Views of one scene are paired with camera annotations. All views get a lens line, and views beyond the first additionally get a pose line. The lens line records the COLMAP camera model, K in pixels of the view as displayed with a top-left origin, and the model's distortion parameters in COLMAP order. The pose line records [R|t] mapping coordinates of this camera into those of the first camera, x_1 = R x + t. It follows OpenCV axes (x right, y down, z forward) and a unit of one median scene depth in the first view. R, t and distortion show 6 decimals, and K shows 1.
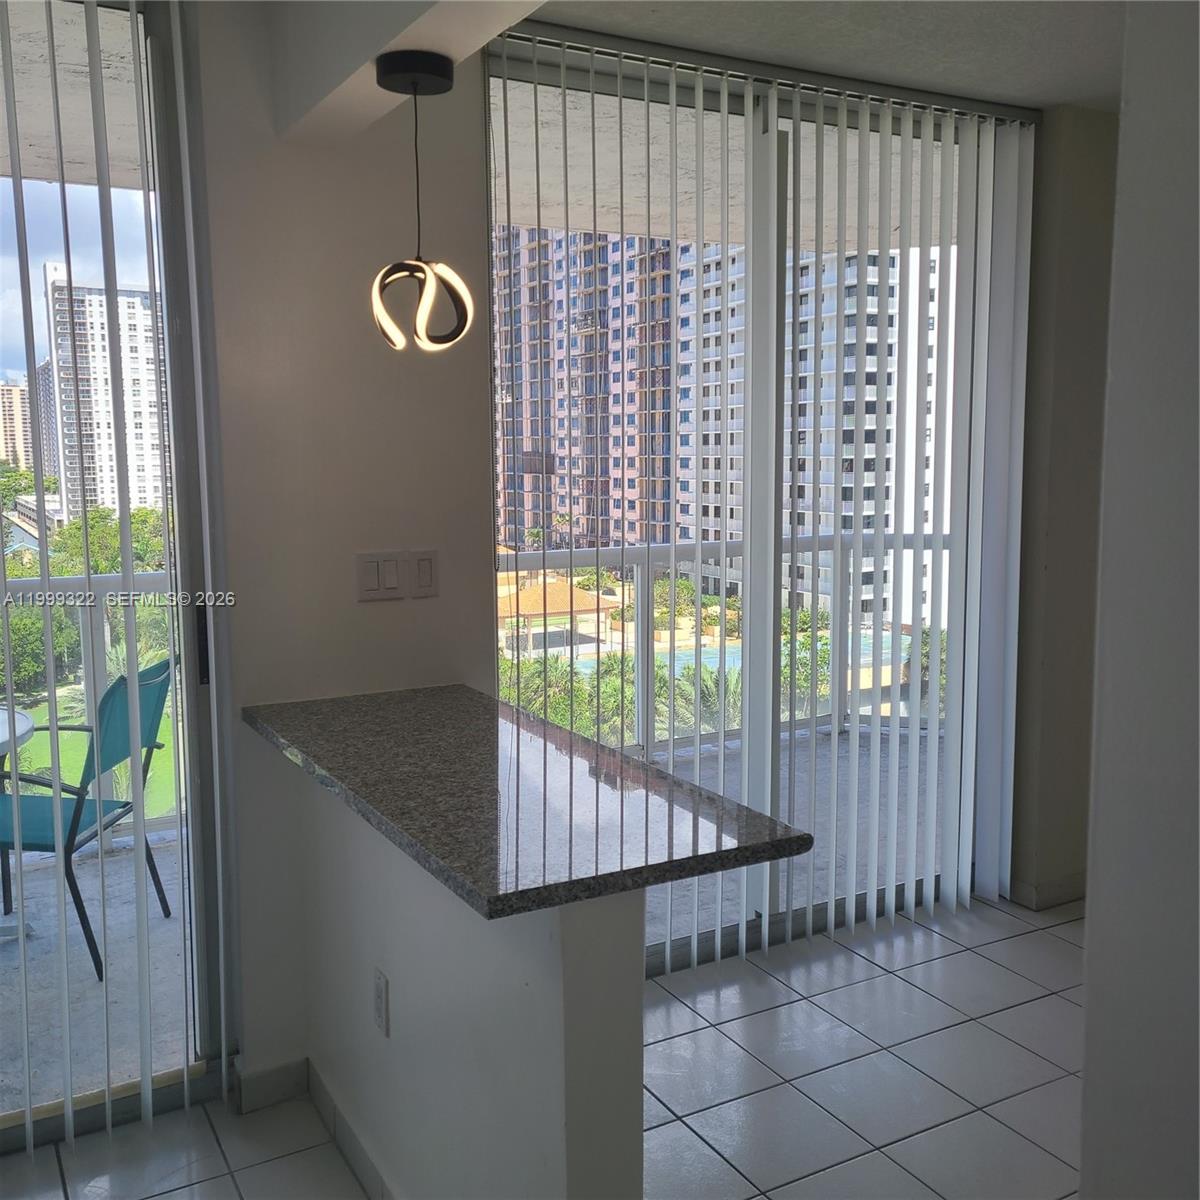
lens RADIAL K [[1210.7, 0, 621.8], [0, 1210.7, 581.4], [0, 0, 1]] dist [0.020067, 0.006484]
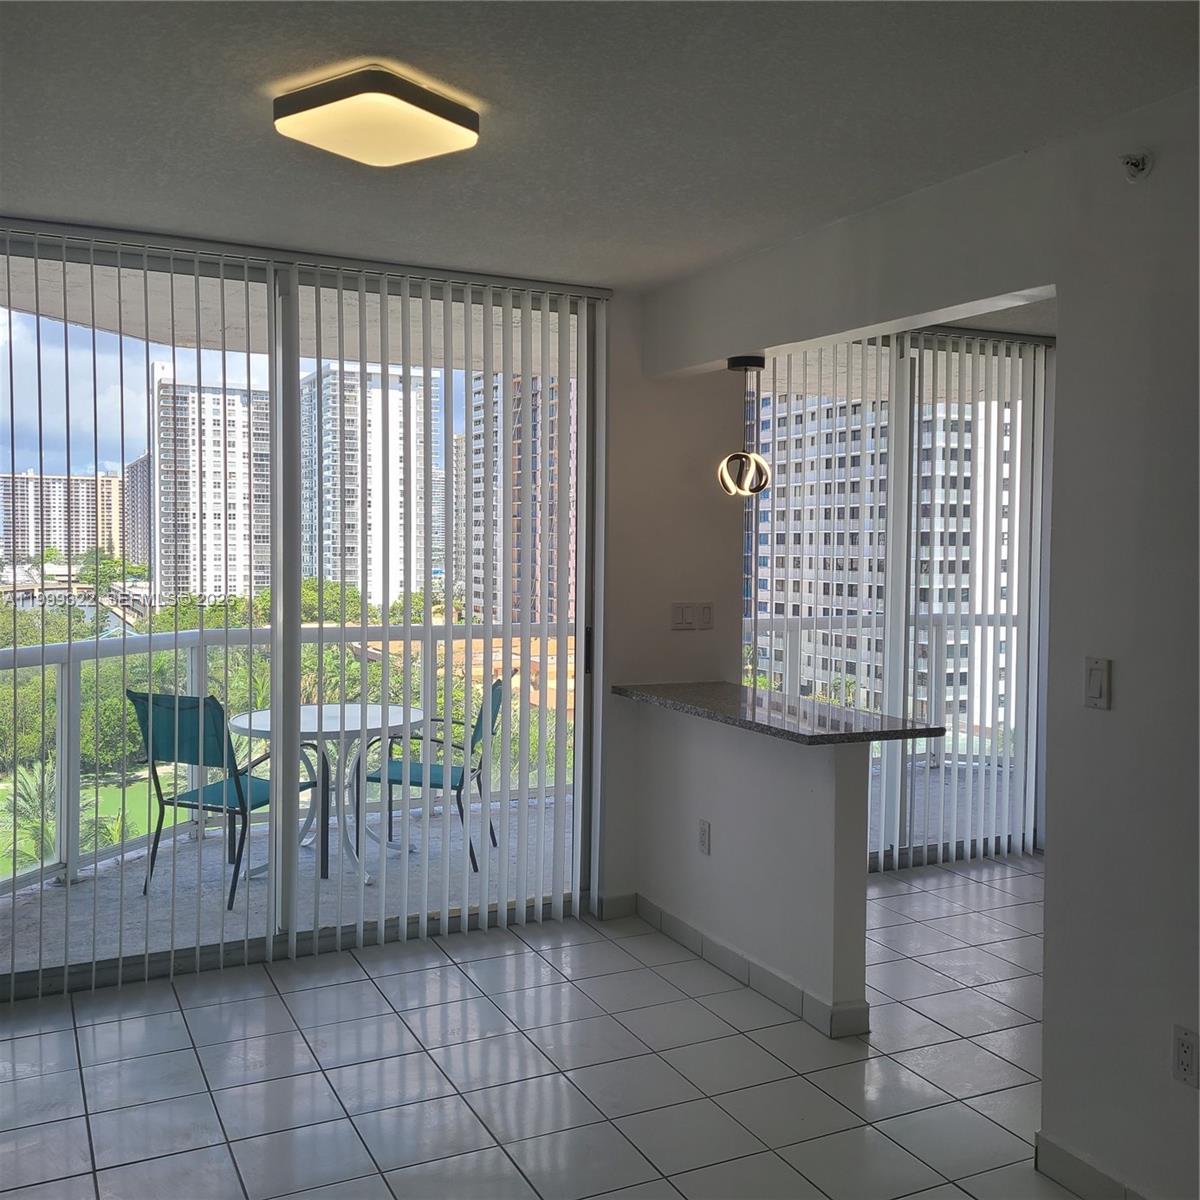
lens RADIAL K [[1210.7, 0, 621.8], [0, 1210.7, 581.4], [0, 0, 1]] dist [0.020067, 0.006484]
pose [[0.997942, 0.018960, -0.061251, -0.131414], [-0.023780, 0.996595, -0.078947, 0.062503], [0.059545, 0.080241, 0.994995, -0.541816]]
